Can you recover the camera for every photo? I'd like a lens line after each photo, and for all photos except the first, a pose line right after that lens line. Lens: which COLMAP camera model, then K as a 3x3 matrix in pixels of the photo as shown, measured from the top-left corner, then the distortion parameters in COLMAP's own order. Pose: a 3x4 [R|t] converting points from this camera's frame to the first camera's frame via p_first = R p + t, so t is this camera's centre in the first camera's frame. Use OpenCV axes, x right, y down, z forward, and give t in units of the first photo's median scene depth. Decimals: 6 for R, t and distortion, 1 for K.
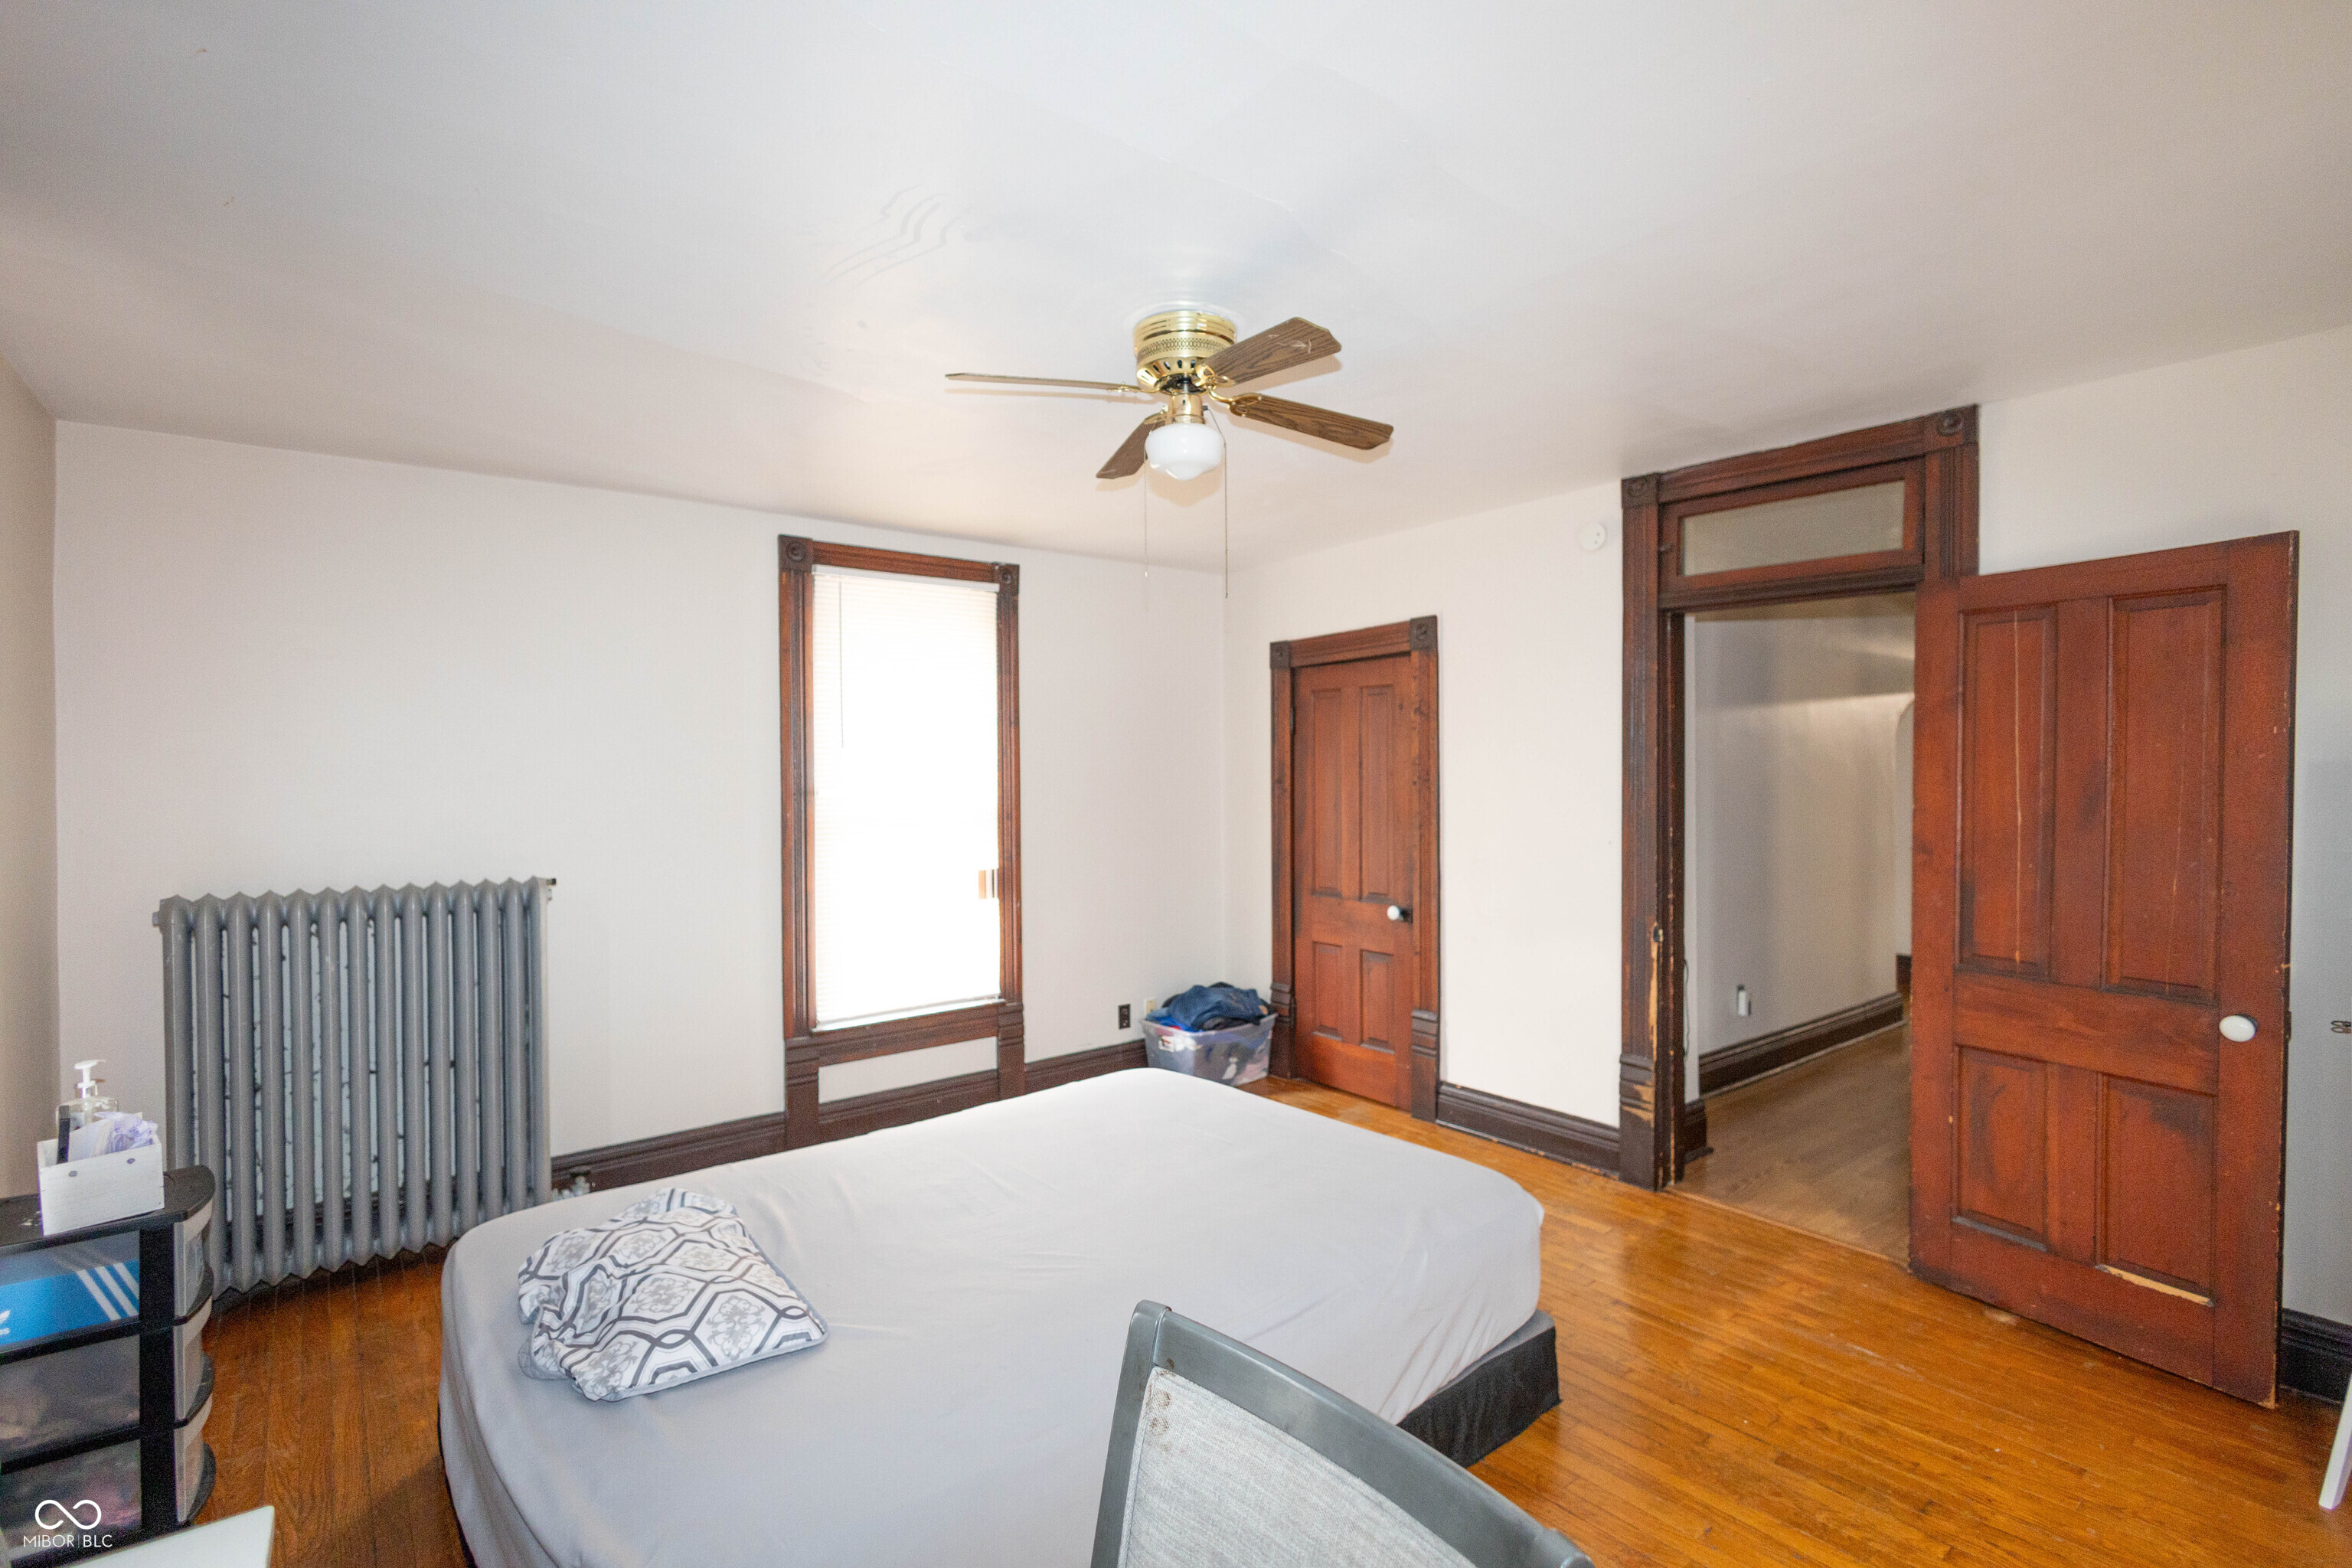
lens RADIAL K [[1078.3, 0, 1181.5], [0, 1078.3, 780.4], [0, 0, 1]] dist [0.015142, -0.004792]
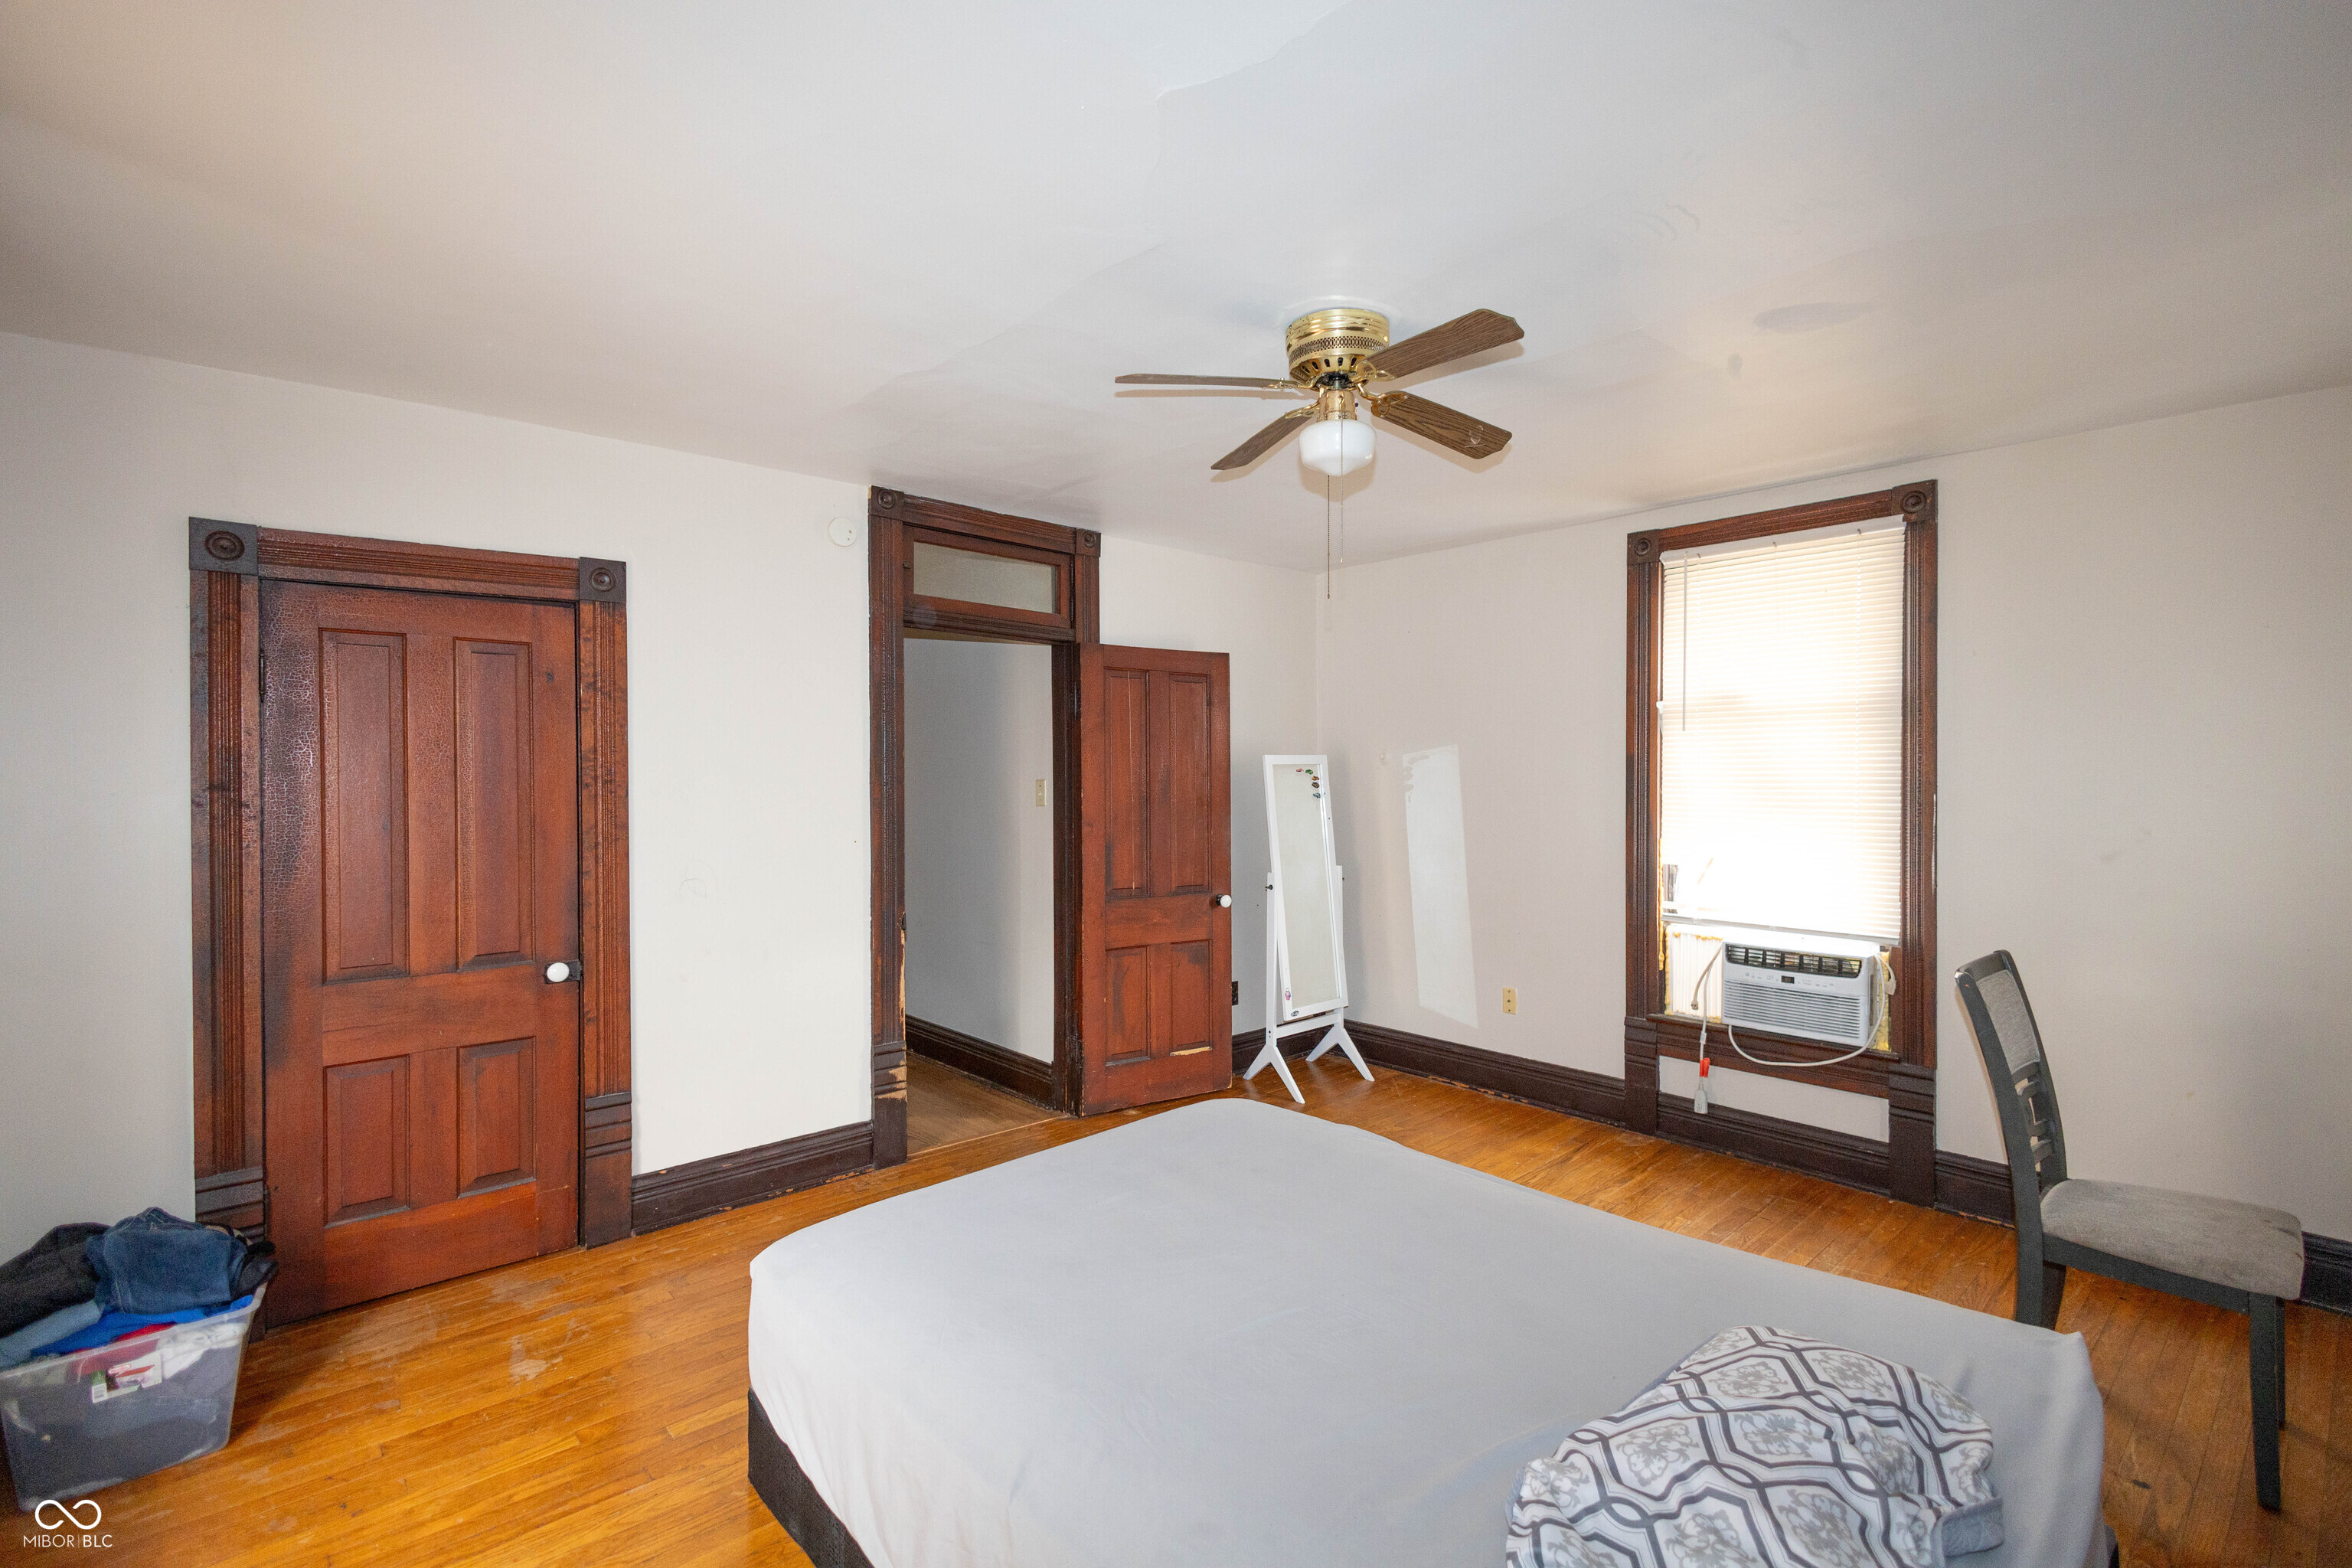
lens RADIAL K [[1078.3, 0, 1181.5], [0, 1078.3, 780.4], [0, 0, 1]] dist [0.015142, -0.004792]
pose [[-0.055010, 0.004255, 0.998477, -0.731861], [0.015552, 0.999873, -0.003404, 0.011683], [-0.998365, 0.015341, -0.055070, 0.887960]]
